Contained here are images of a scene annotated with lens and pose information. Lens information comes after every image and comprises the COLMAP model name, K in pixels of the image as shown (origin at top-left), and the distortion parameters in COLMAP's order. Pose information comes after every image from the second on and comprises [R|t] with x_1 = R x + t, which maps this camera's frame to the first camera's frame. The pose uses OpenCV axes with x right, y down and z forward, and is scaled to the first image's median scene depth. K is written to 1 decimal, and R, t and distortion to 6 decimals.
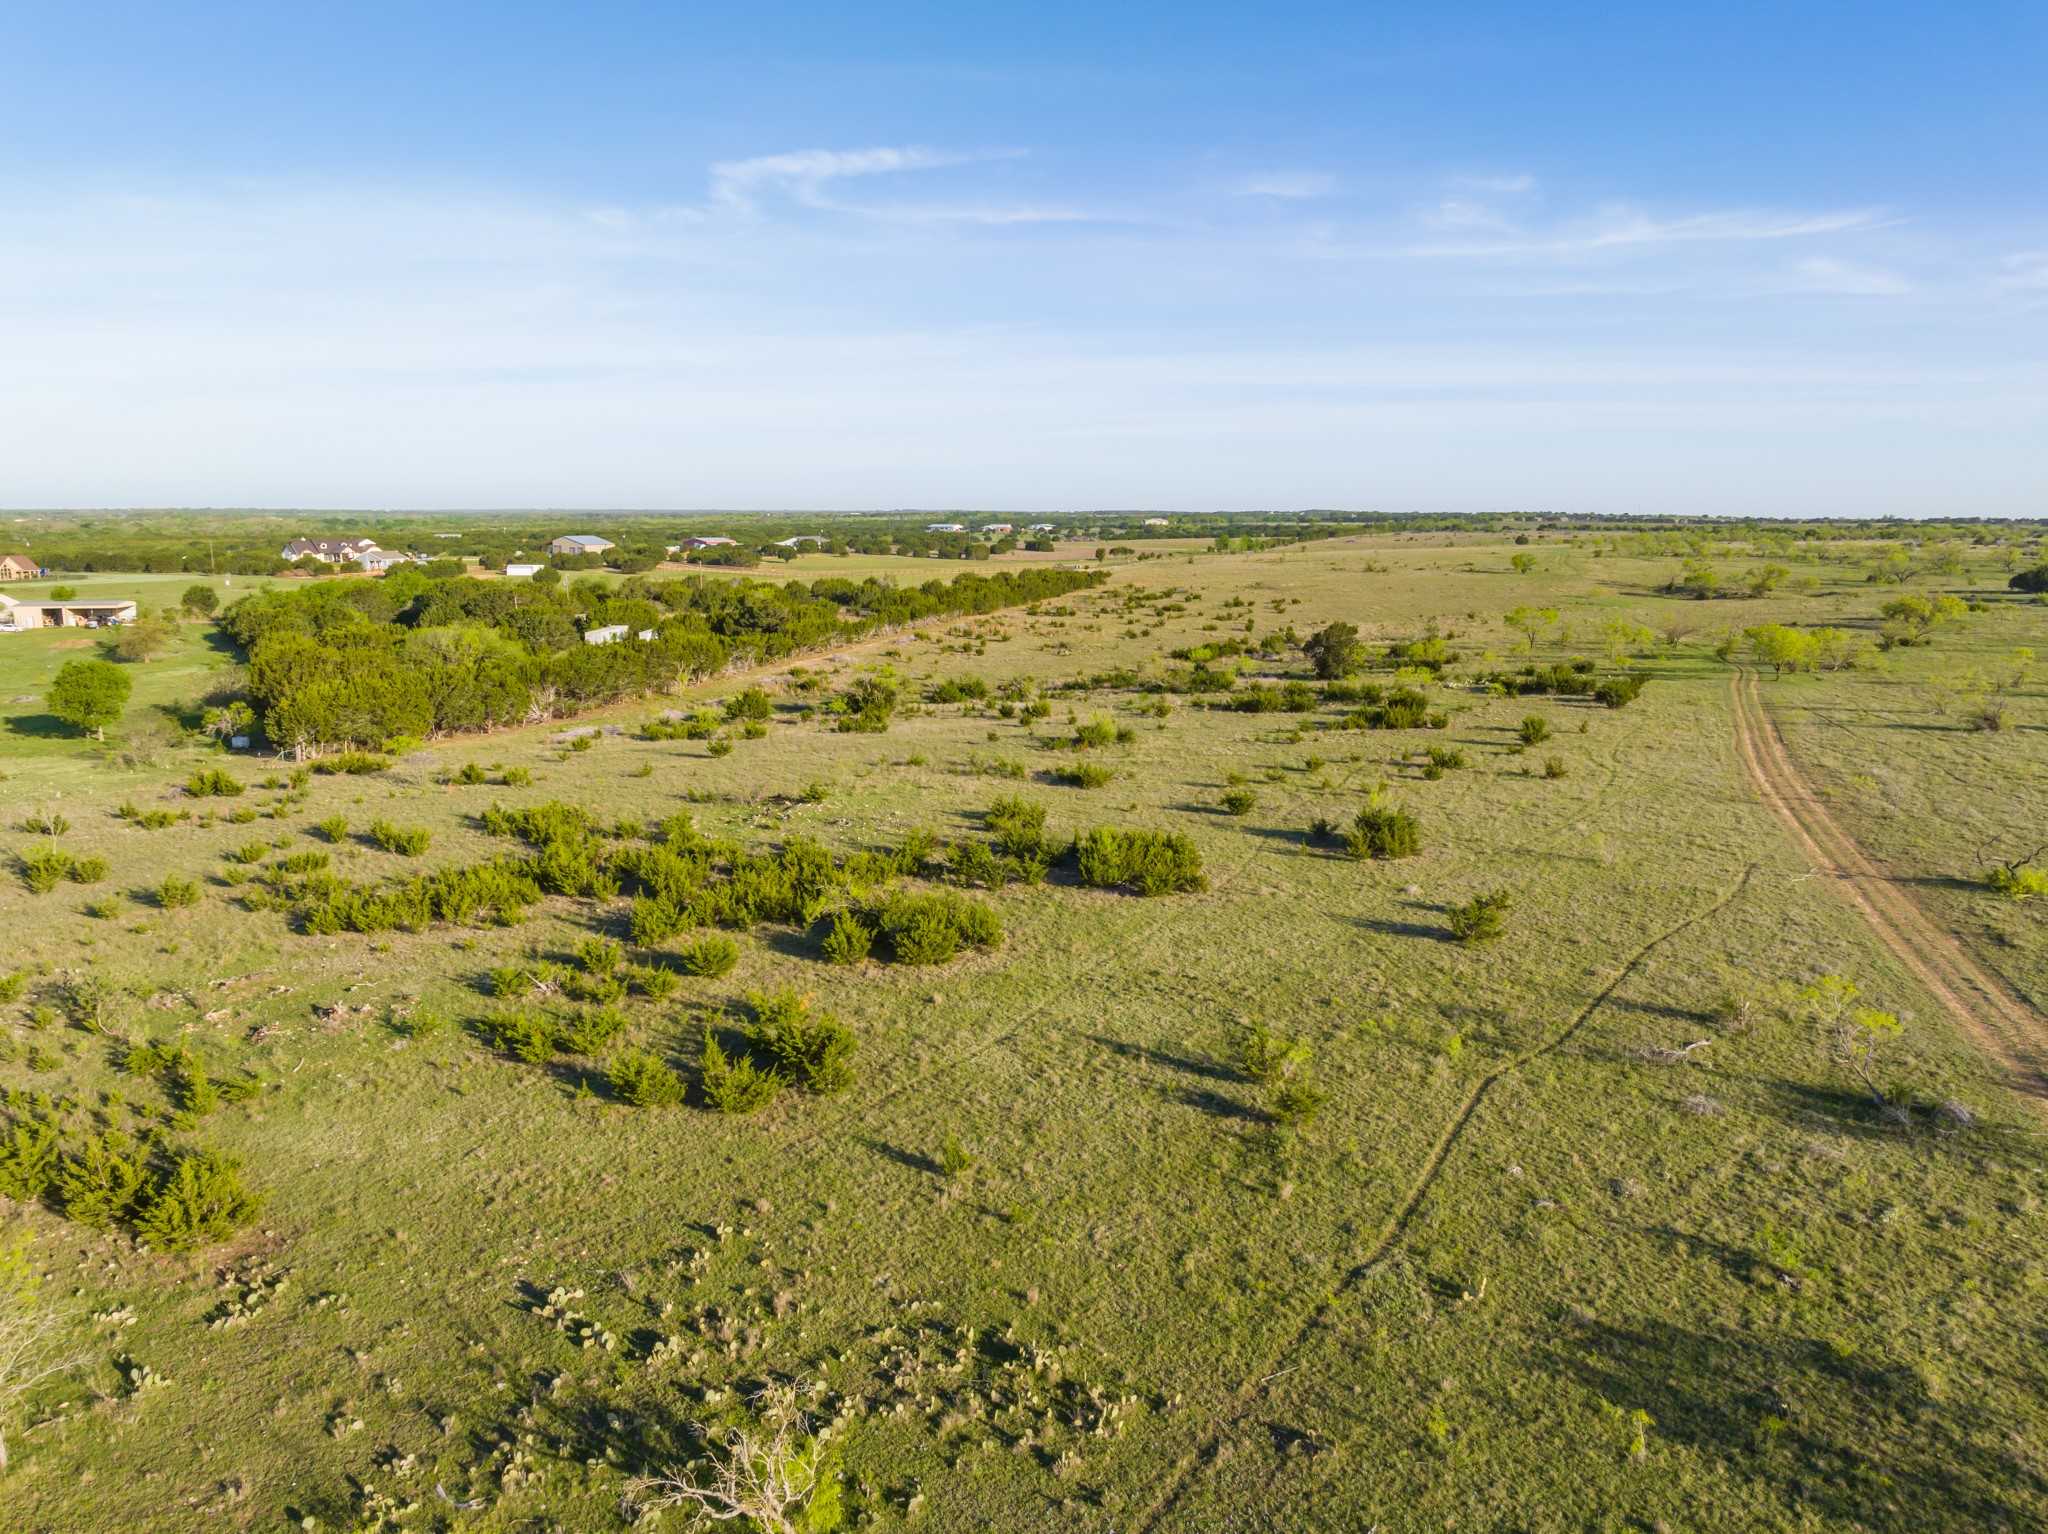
lens RADIAL K [[1457.1, 0, 1033.3], [0, 1457.1, 764.5], [0, 0, 1]] dist [-0.044651, 0.013726]
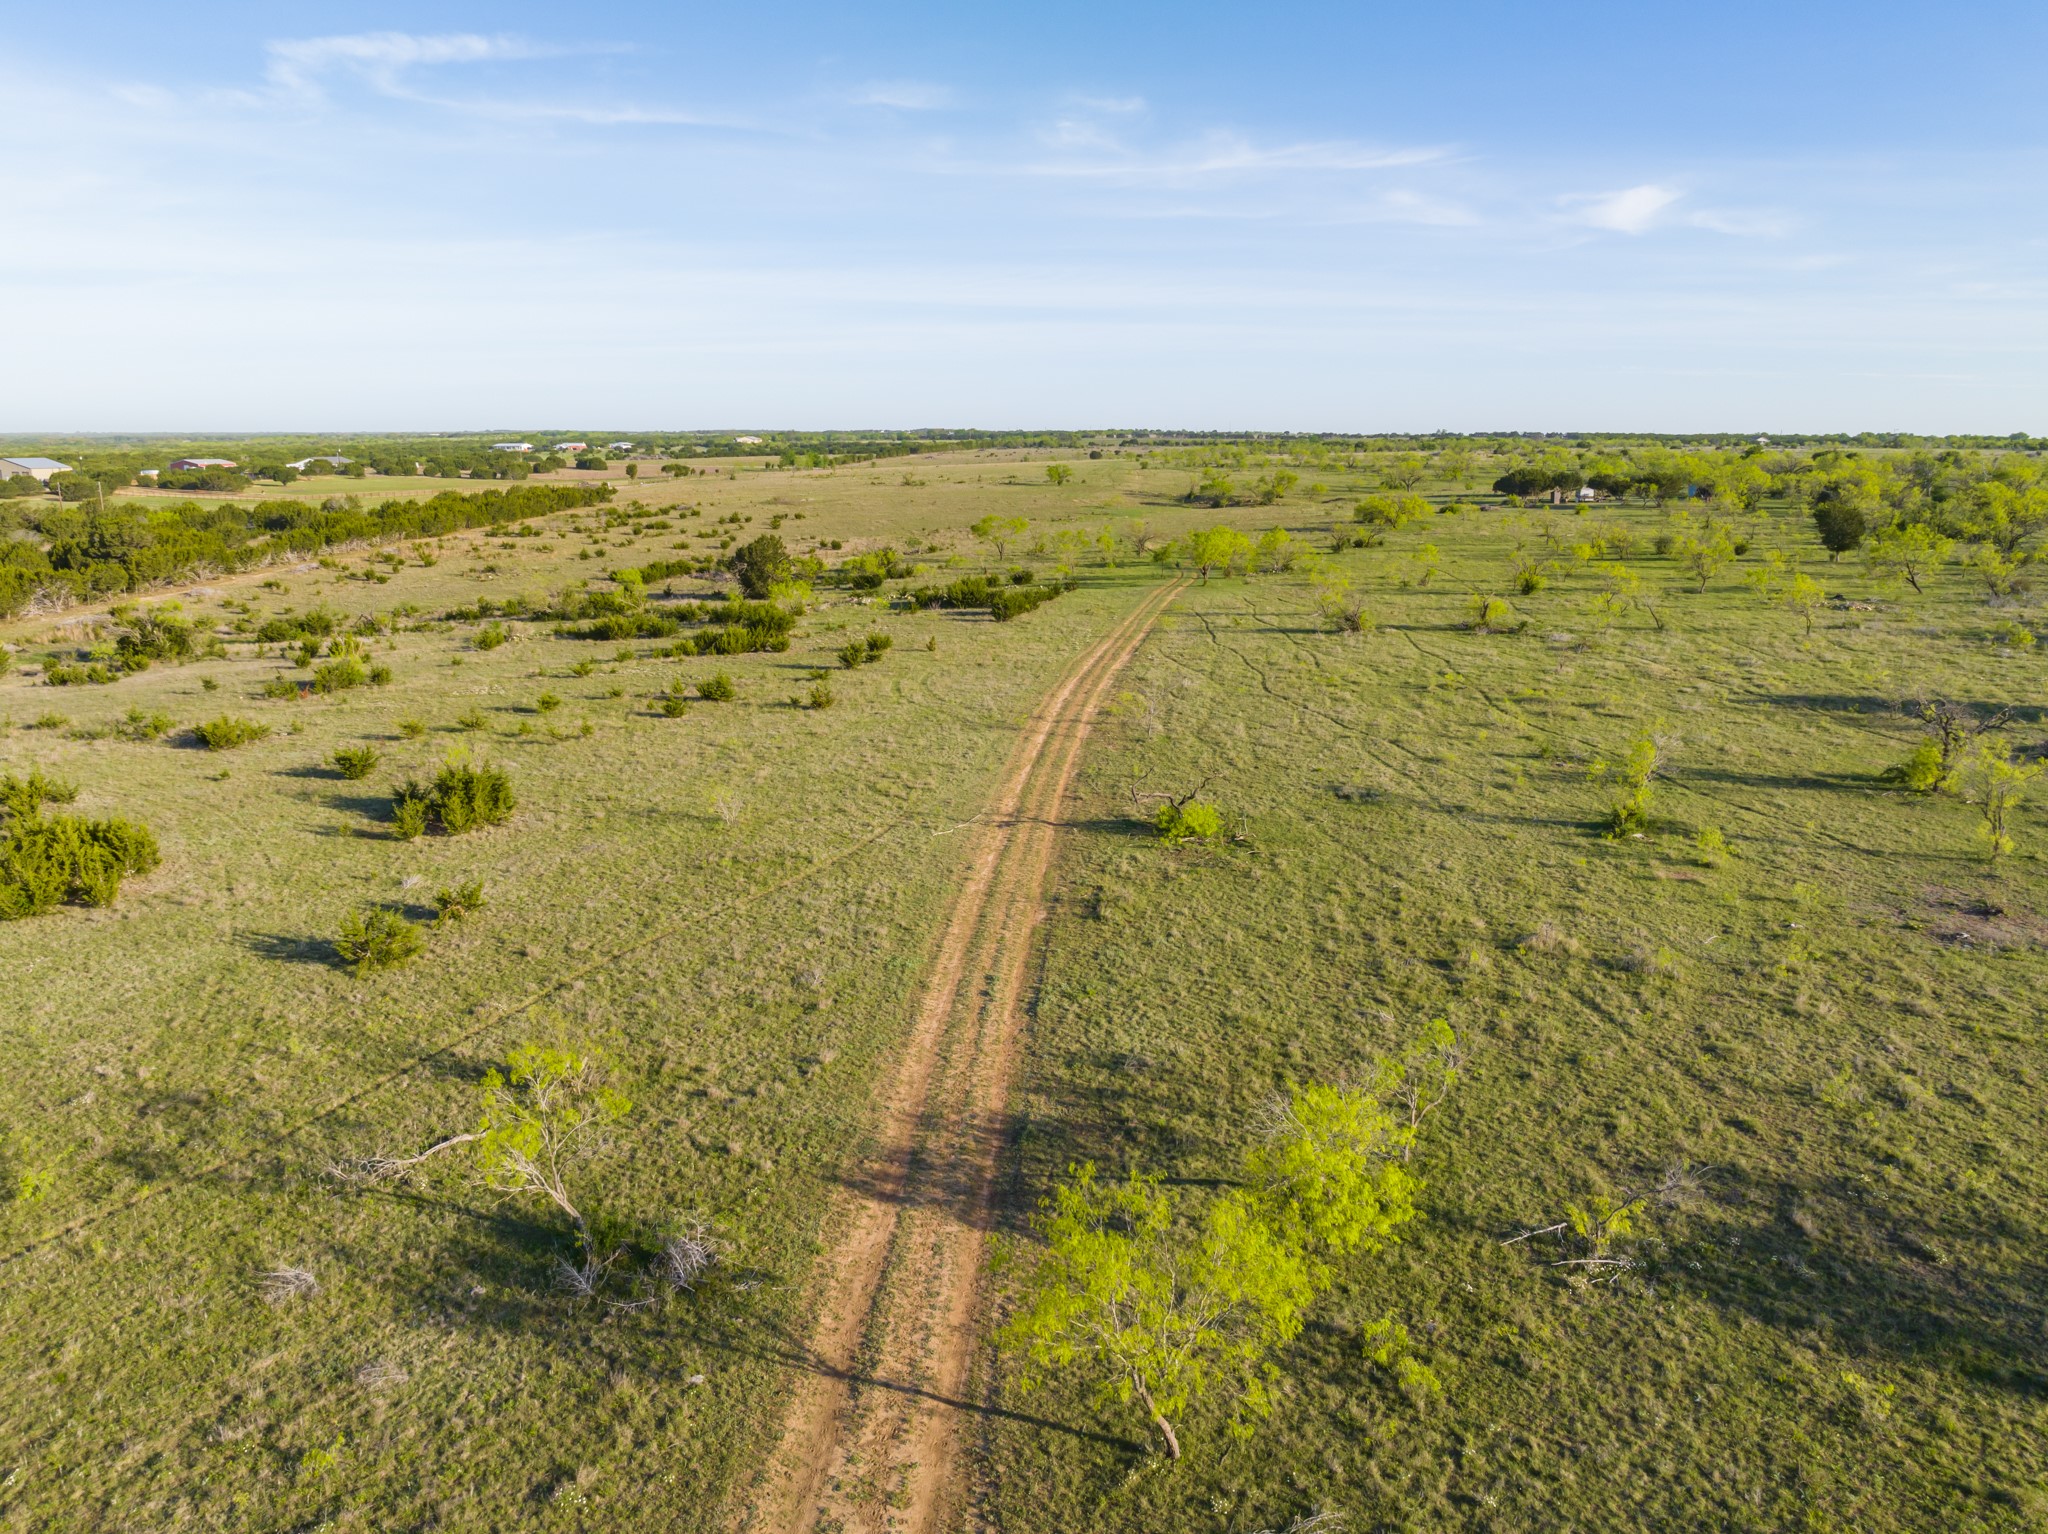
lens RADIAL K [[1457.1, 0, 1047.2], [0, 1457.1, 799.1], [0, 0, 1]] dist [-0.044651, 0.013726]
pose [[0.965843, -0.062607, 0.251451, 0.089742], [0.043468, 0.995769, 0.080966, -0.000136], [-0.255456, -0.067270, 0.964478, 0.049805]]
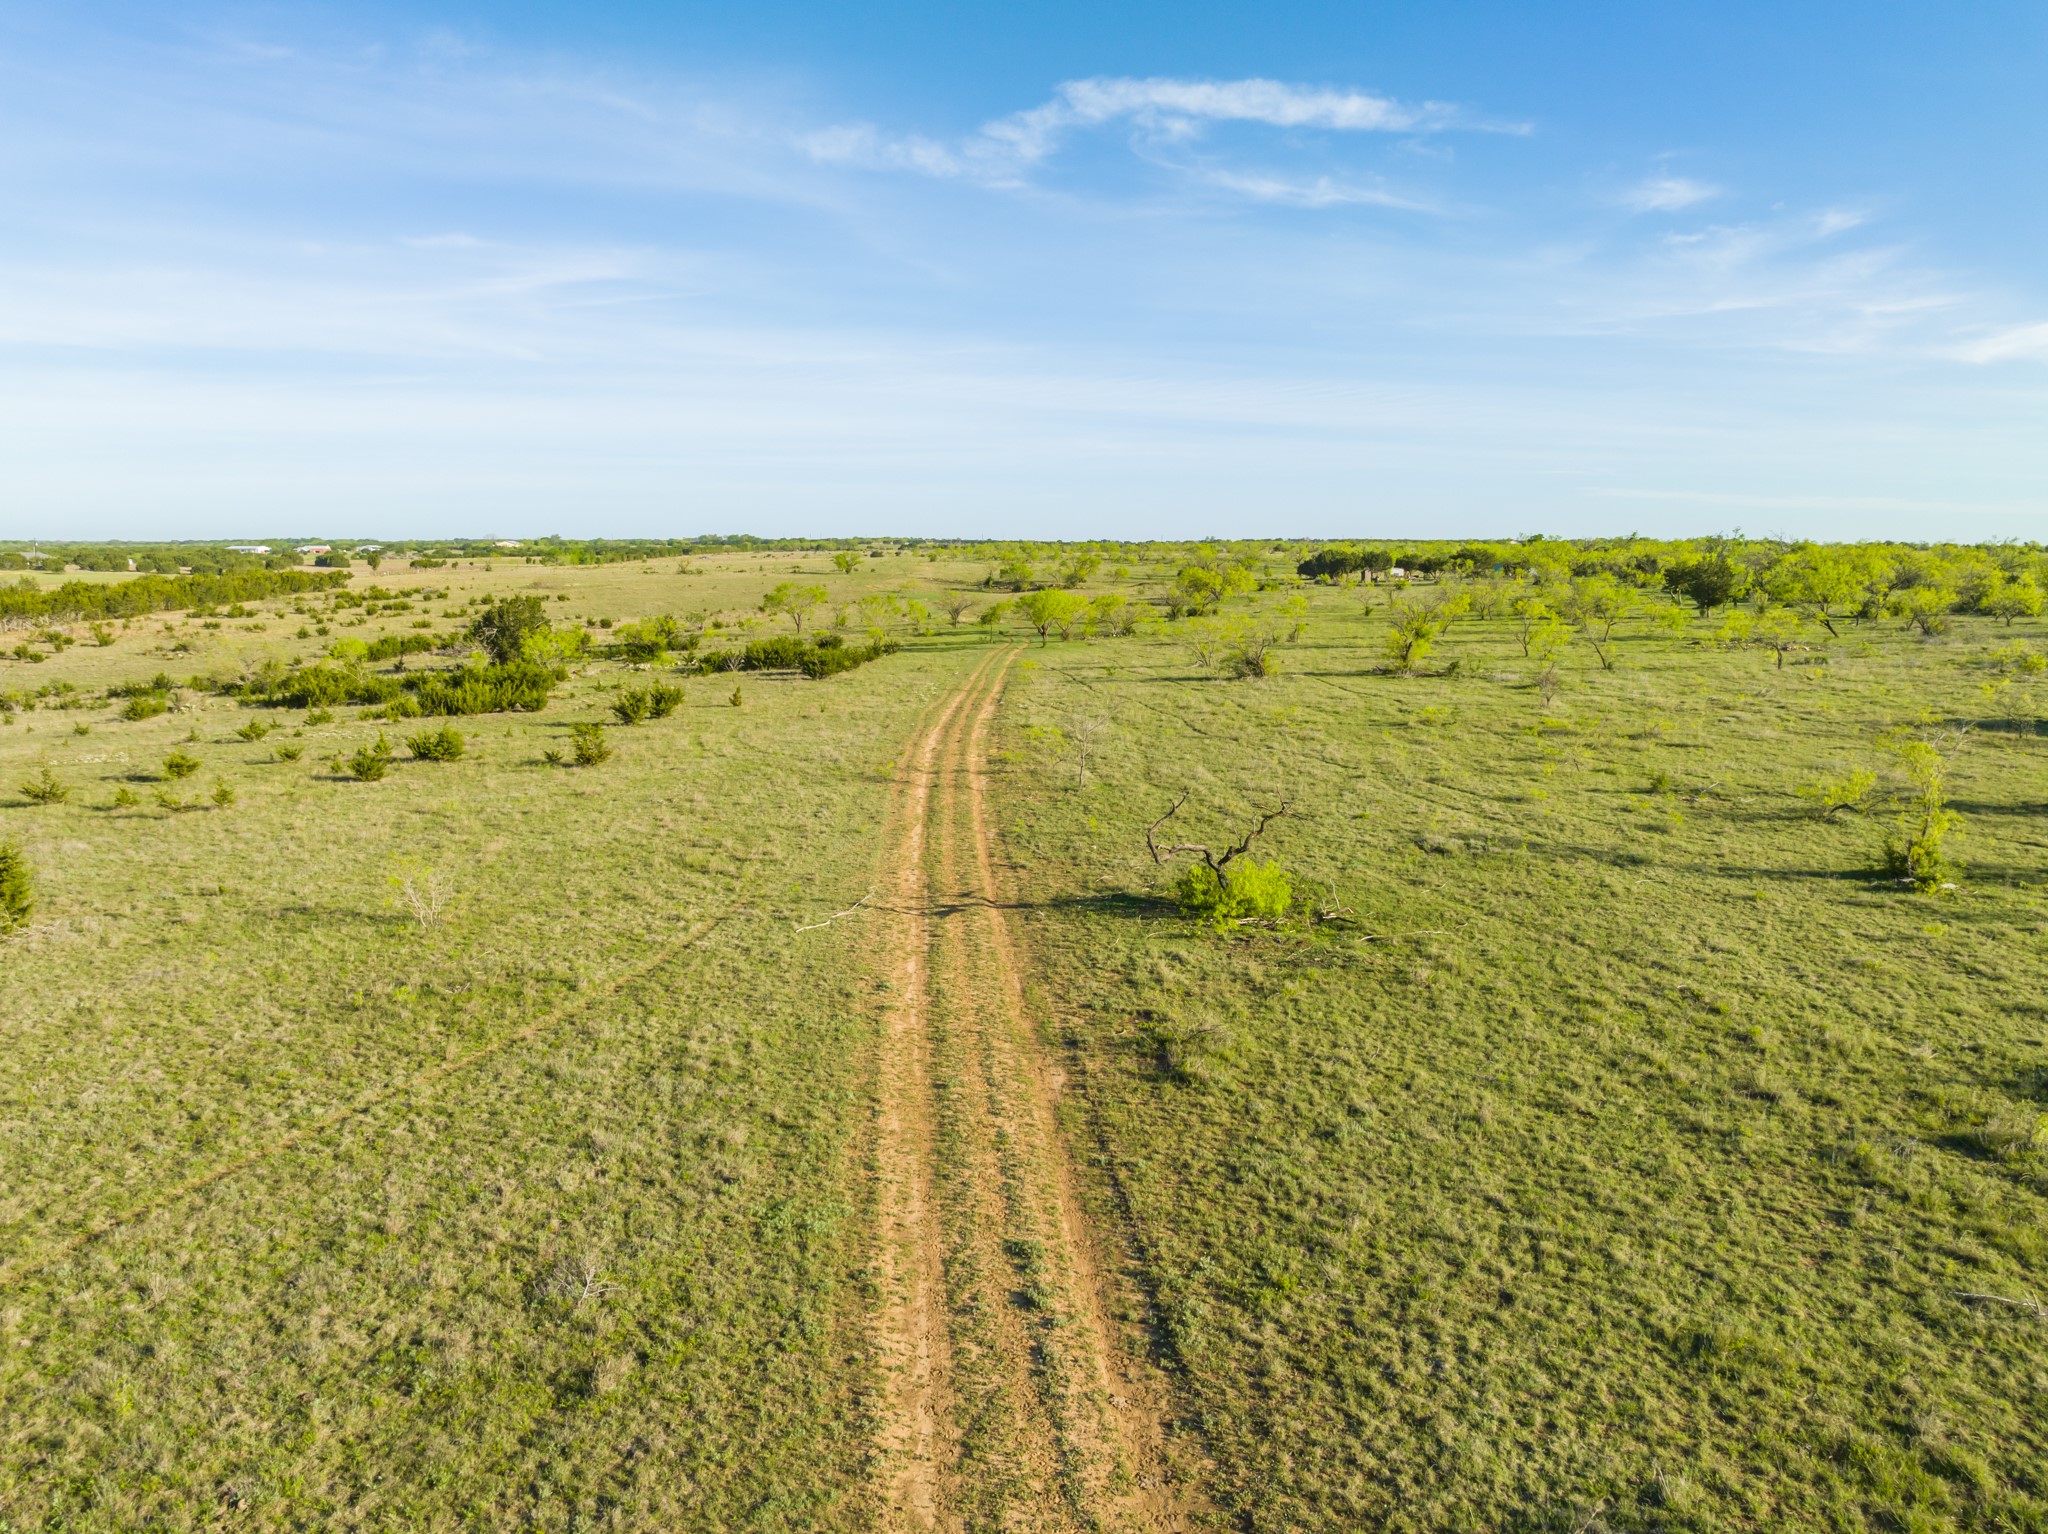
lens RADIAL K [[1457.1, 0, 1051.2], [0, 1457.1, 760.7], [0, 0, 1]] dist [-0.044651, 0.013726]
pose [[0.913524, -0.054494, 0.403119, 0.097062], [0.064508, 0.997853, -0.011293, 0.008804], [-0.401638, 0.036321, 0.915078, 0.127476]]
